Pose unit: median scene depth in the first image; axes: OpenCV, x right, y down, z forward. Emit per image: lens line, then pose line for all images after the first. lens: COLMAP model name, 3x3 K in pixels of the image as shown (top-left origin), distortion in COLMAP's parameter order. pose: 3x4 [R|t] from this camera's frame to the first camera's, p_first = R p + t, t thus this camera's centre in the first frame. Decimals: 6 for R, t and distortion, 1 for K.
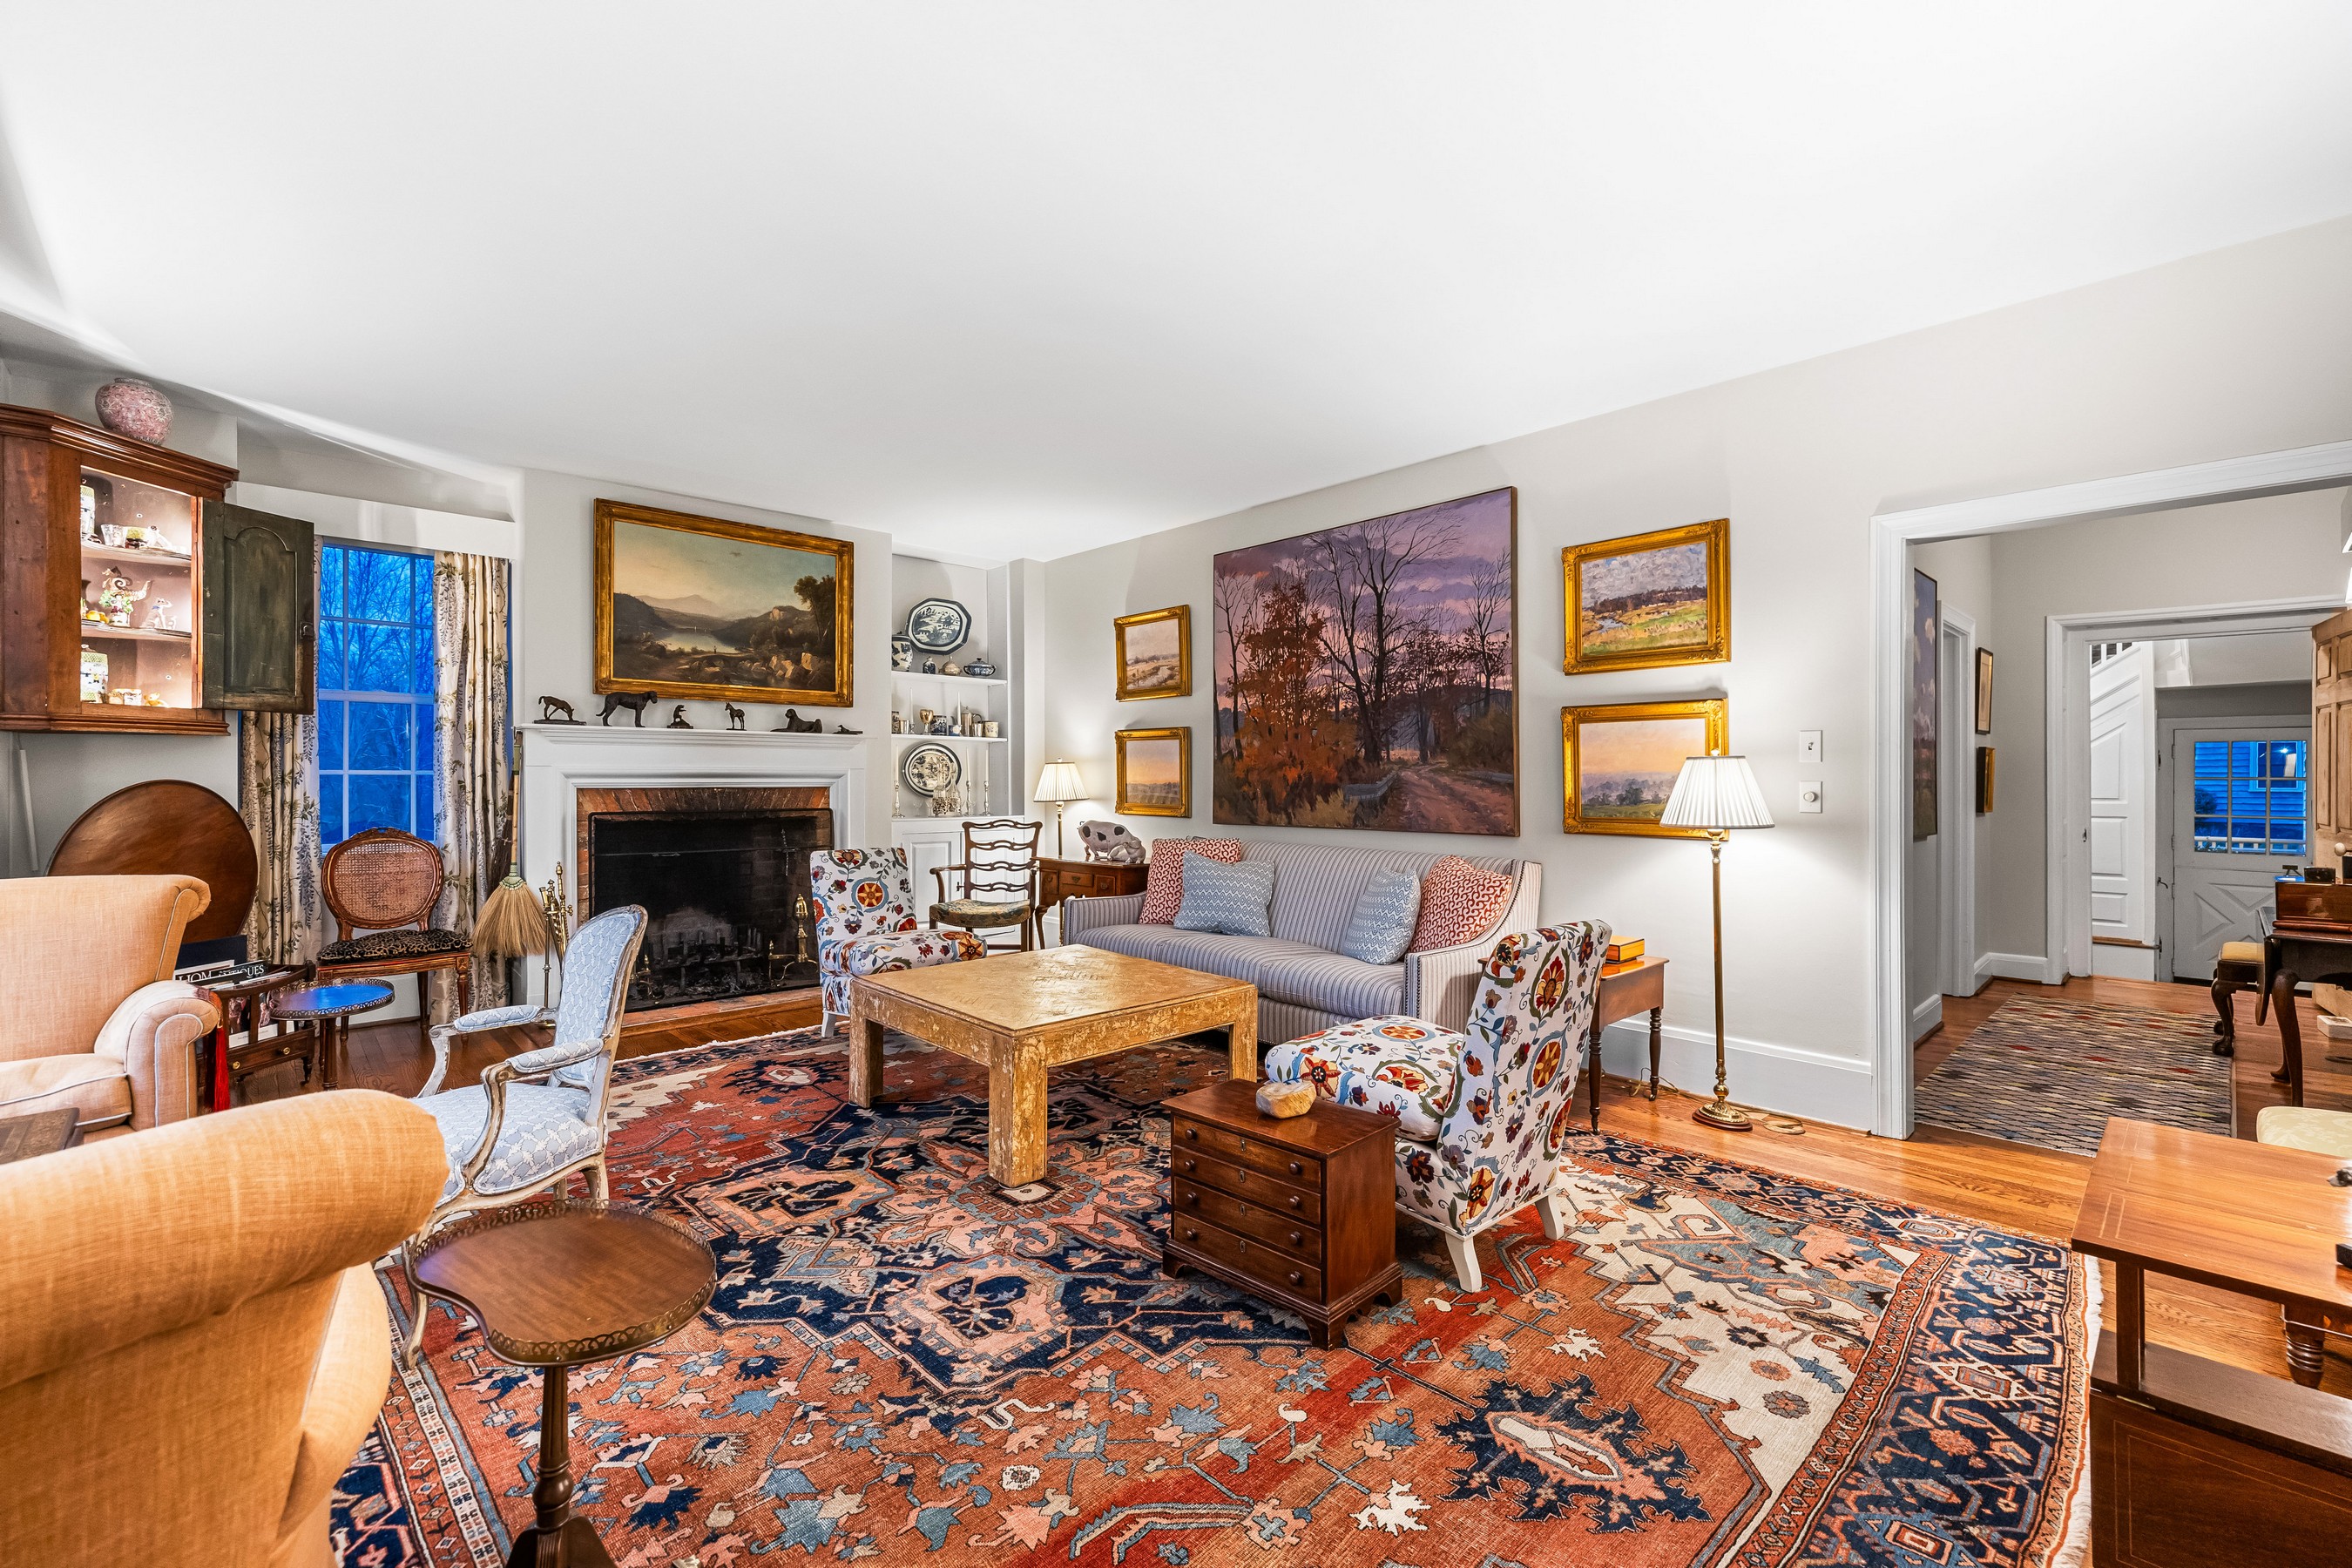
lens RADIAL K [[999.5, 0, 1180.3], [0, 999.5, 792.0], [0, 0, 1]] dist [0.002816, 0.000076]
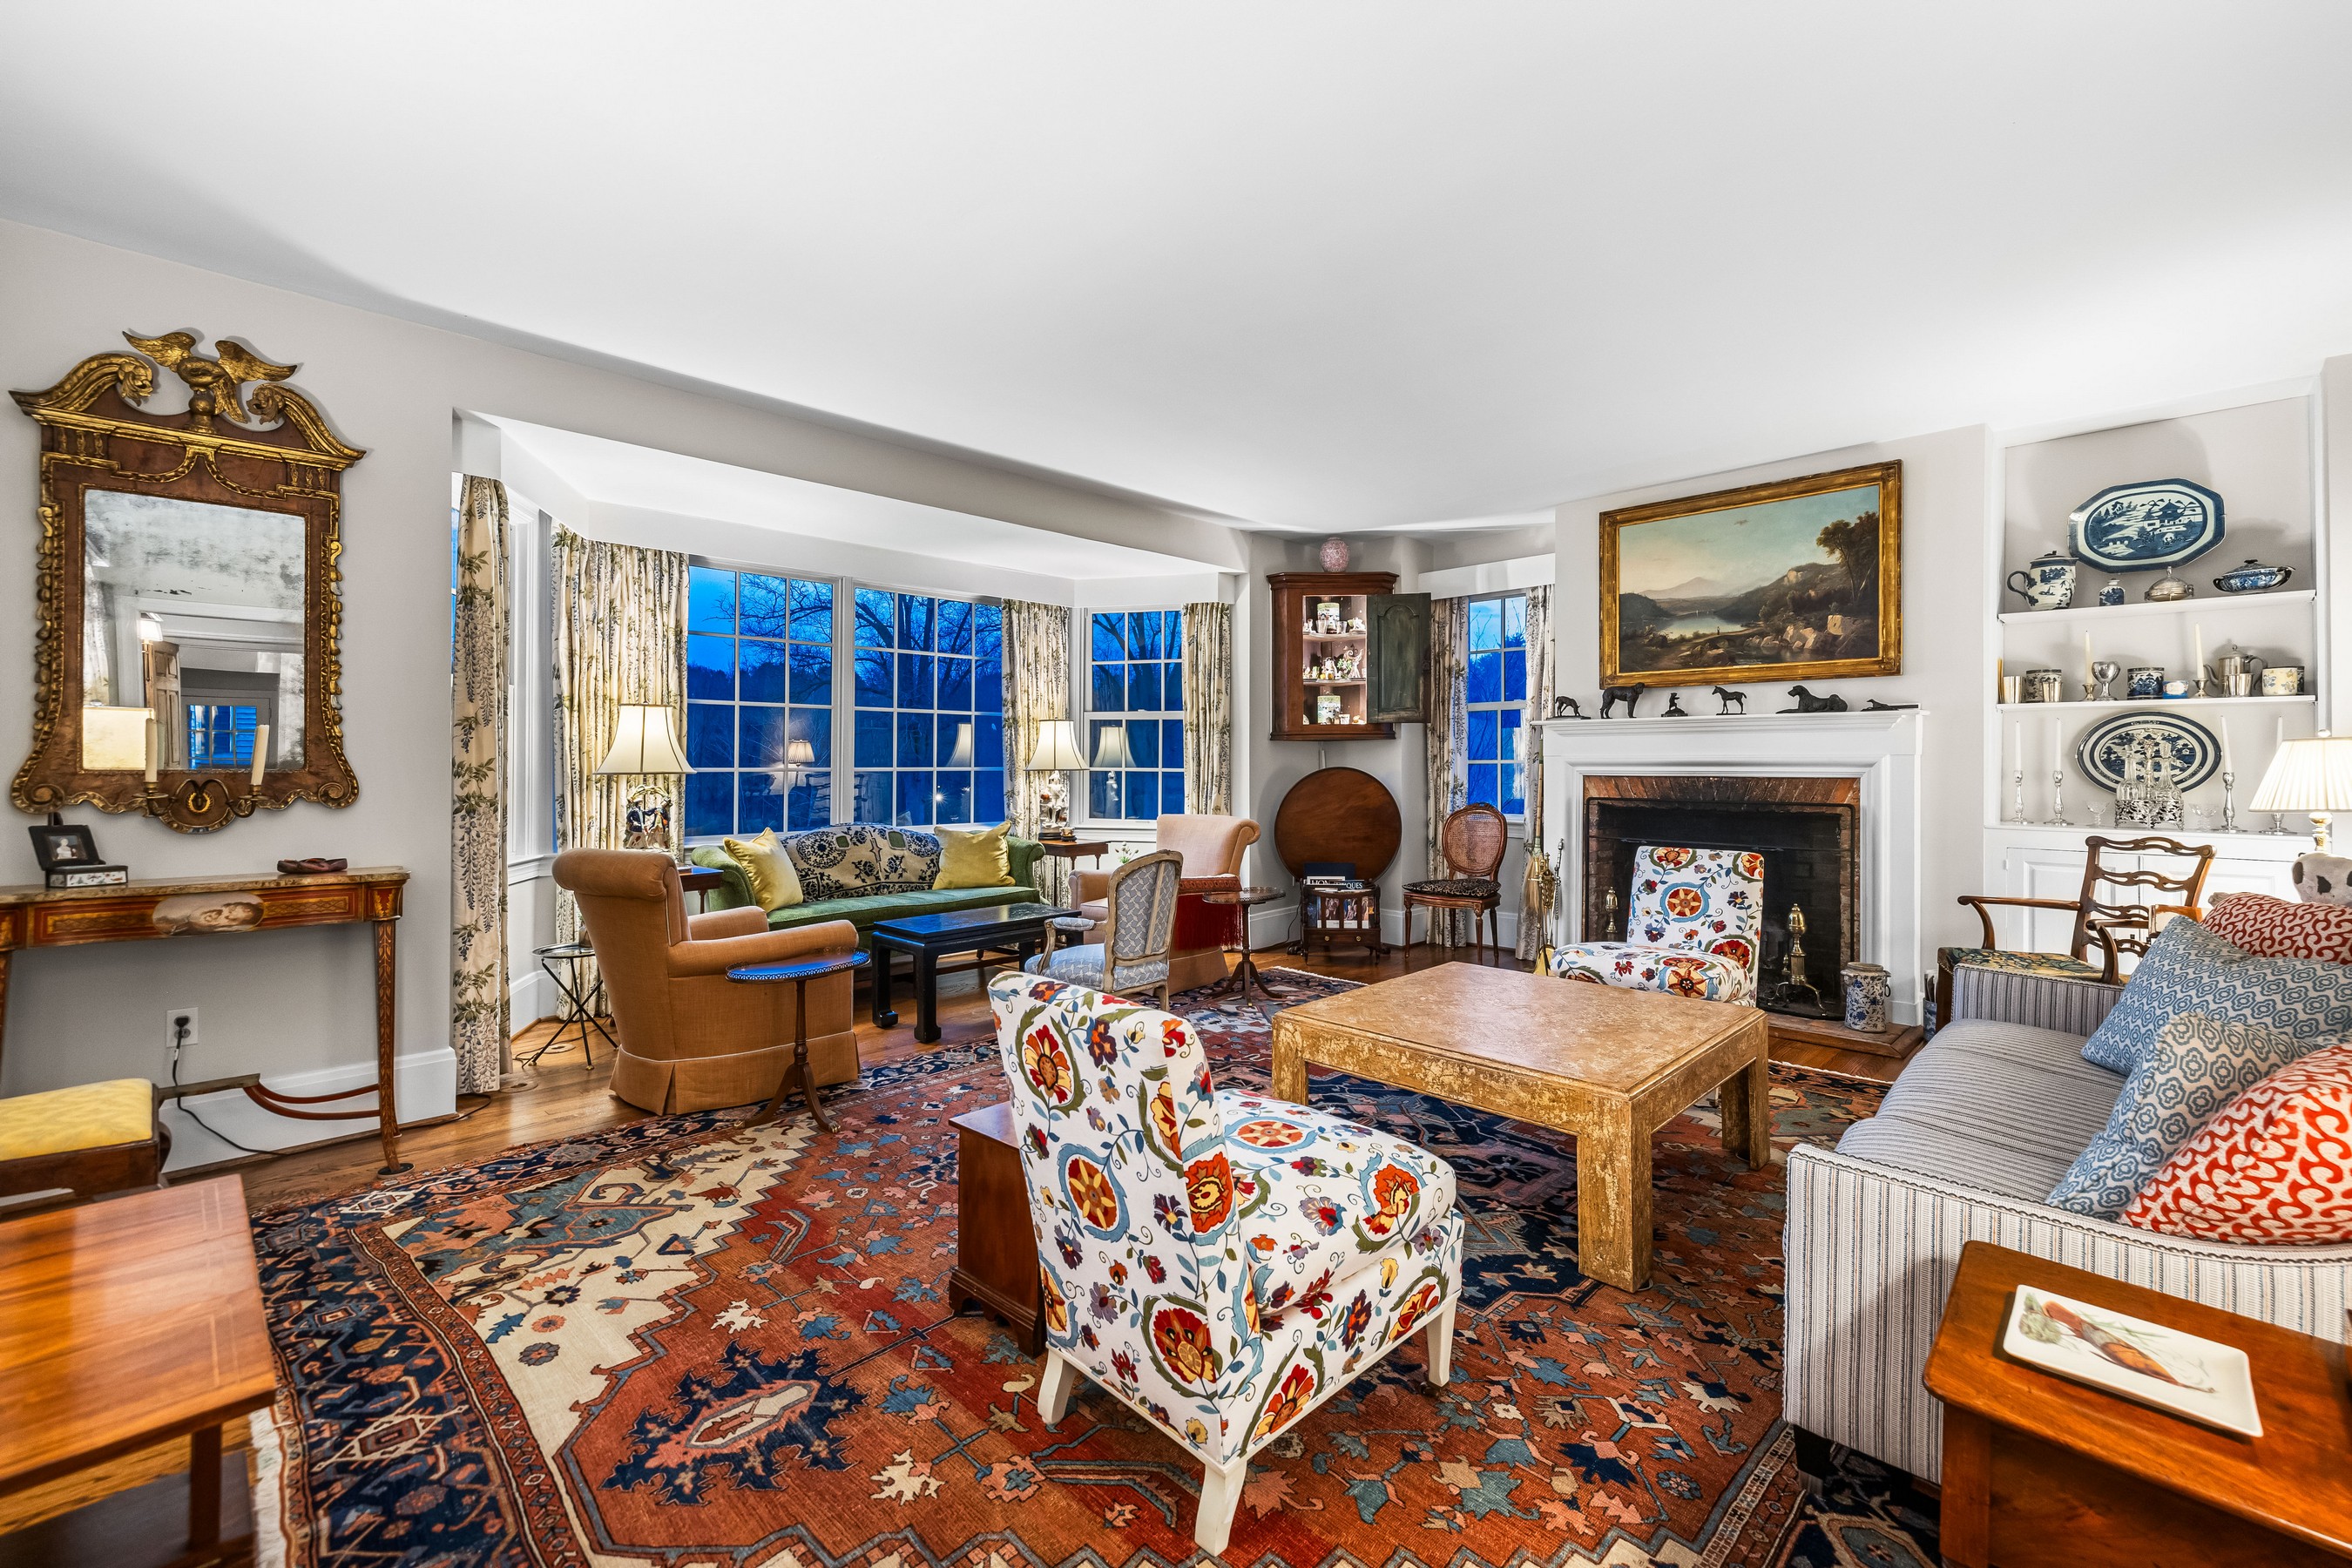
lens RADIAL K [[999.5, 0, 1170.0], [0, 999.5, 768.1], [0, 0, 1]] dist [0.002816, 0.000076]
pose [[0.012736, 0.004468, -0.999909, 0.562674], [-0.013937, 0.999894, 0.004291, -0.010796], [0.999822, 0.013881, 0.012797, 0.560790]]
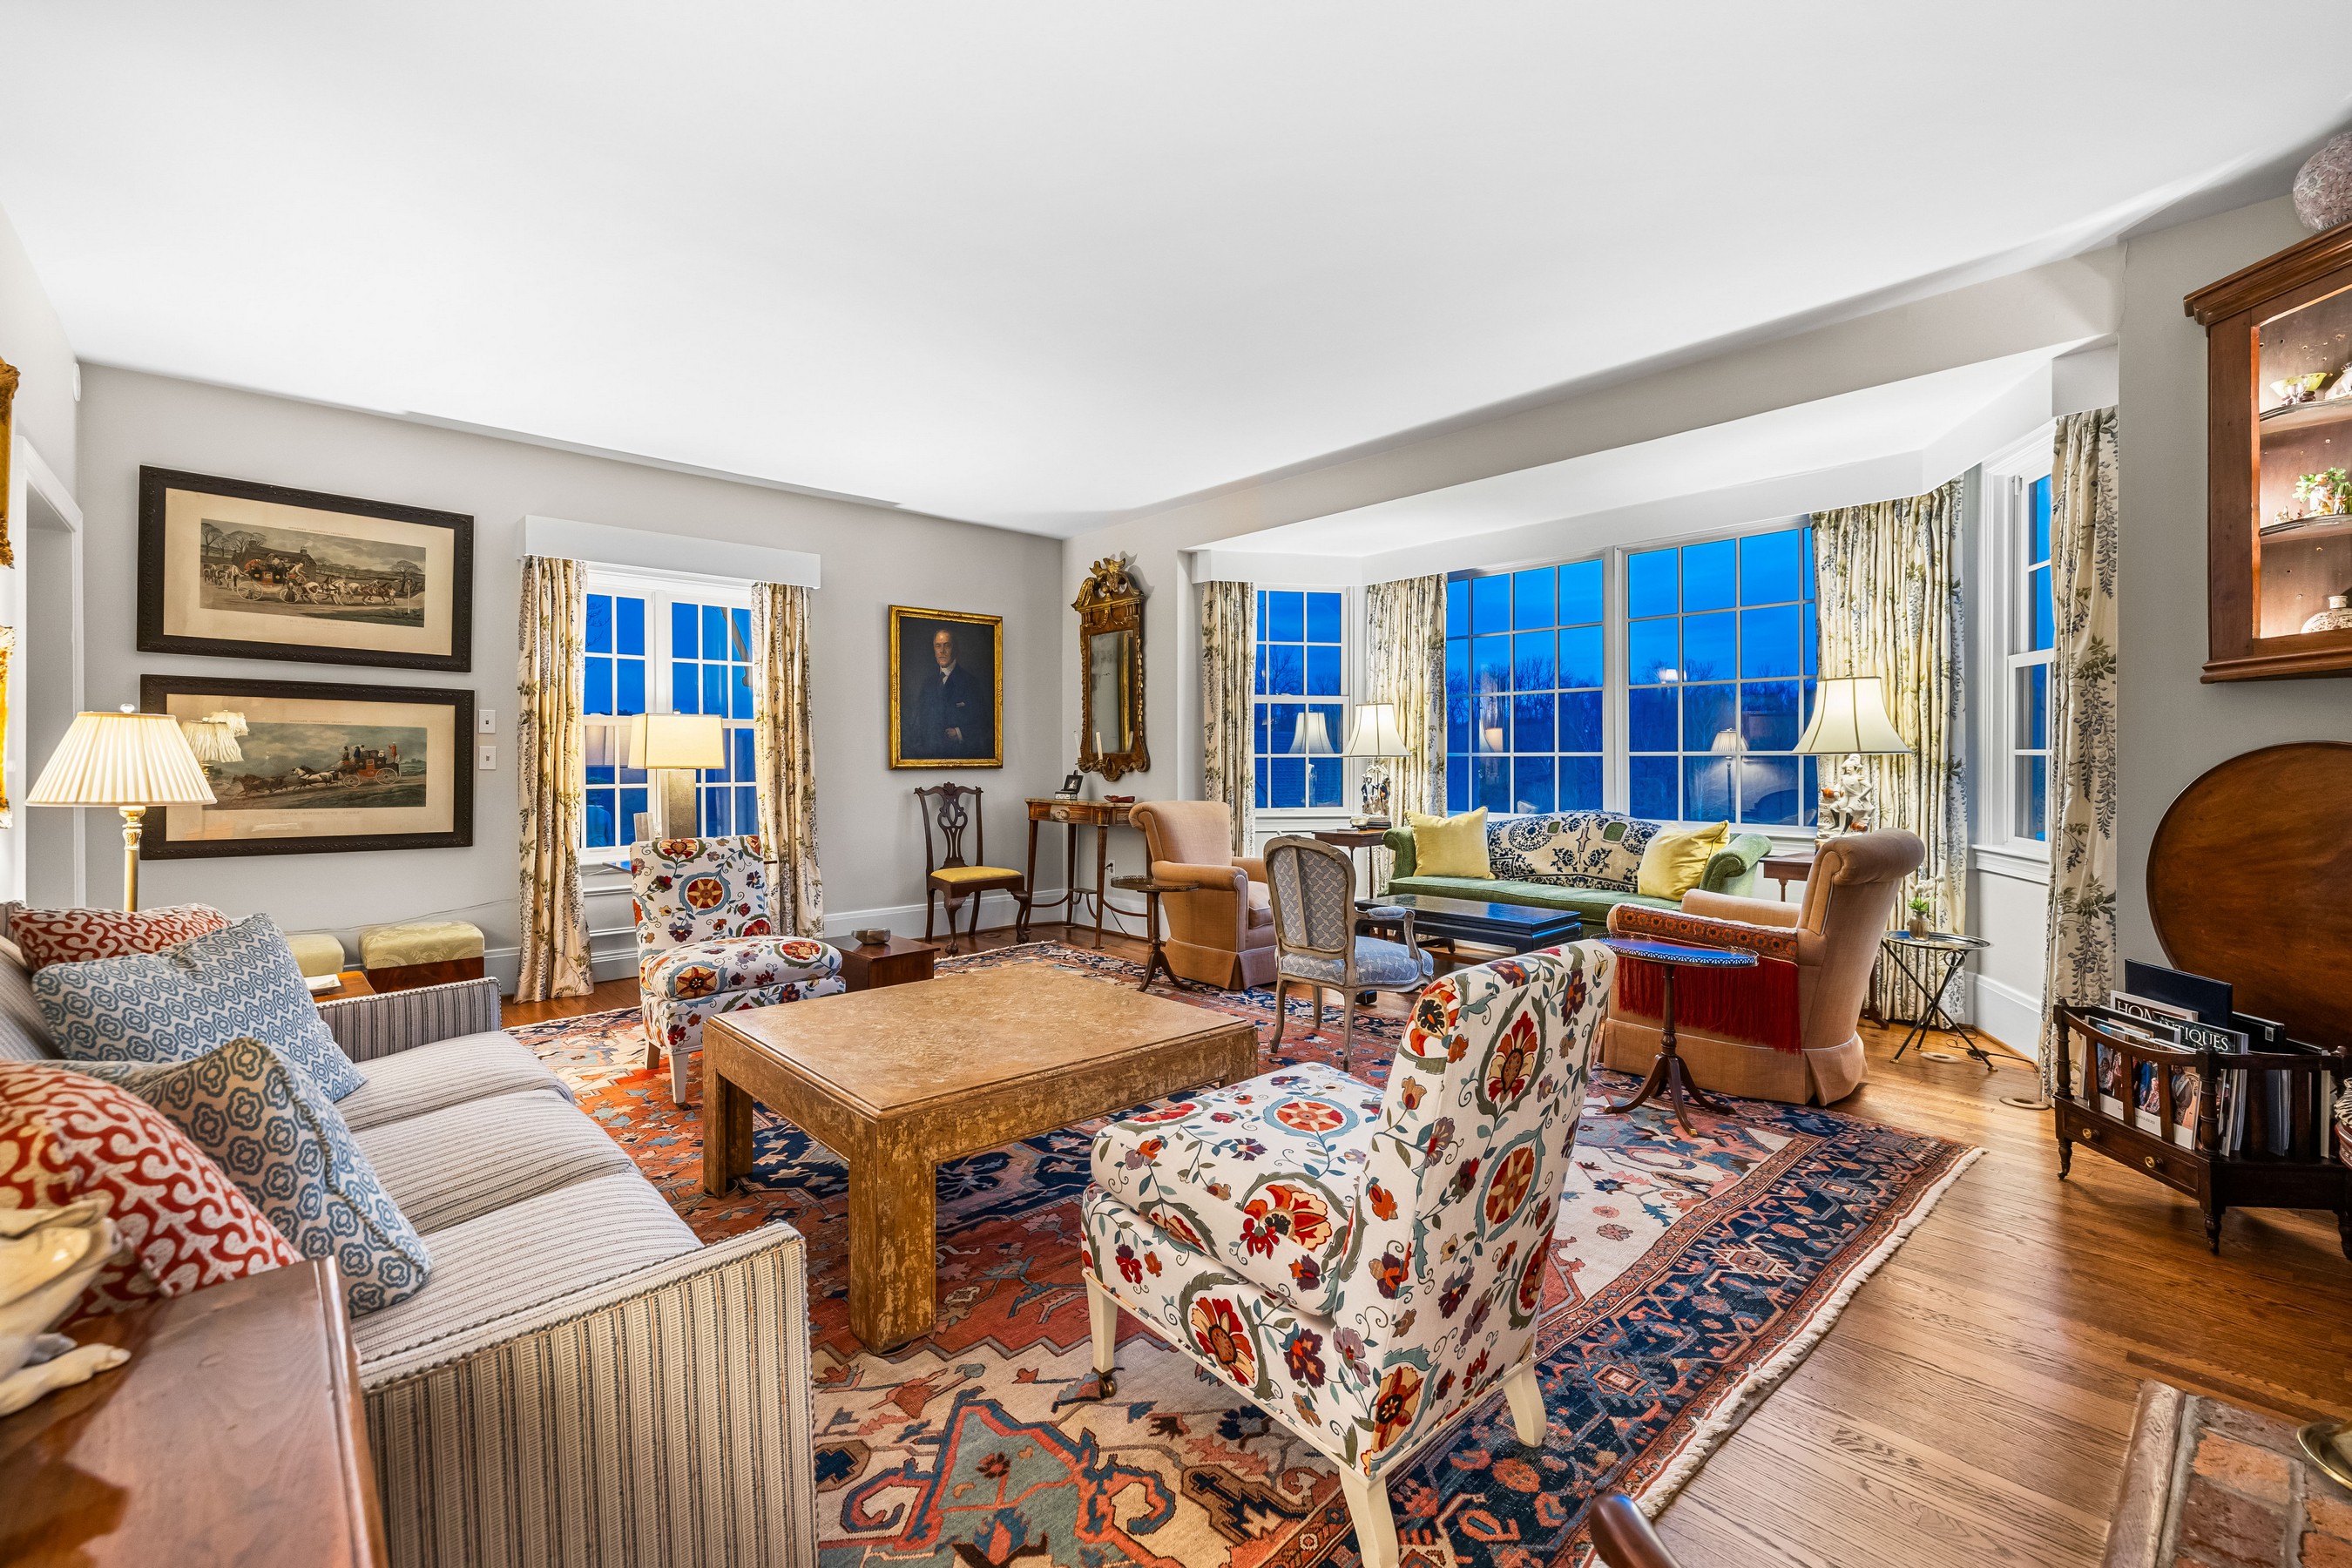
lens RADIAL K [[1004.9, 0, 1164.5], [0, 1004.9, 767.3], [0, 0, 1]] dist [-0.001236, 0.000029]
pose [[0.998819, -0.020368, -0.044110, 0.104207], [0.020864, 0.999724, 0.010813, -0.000434], [0.043877, -0.011720, 0.998968, 0.207385]]
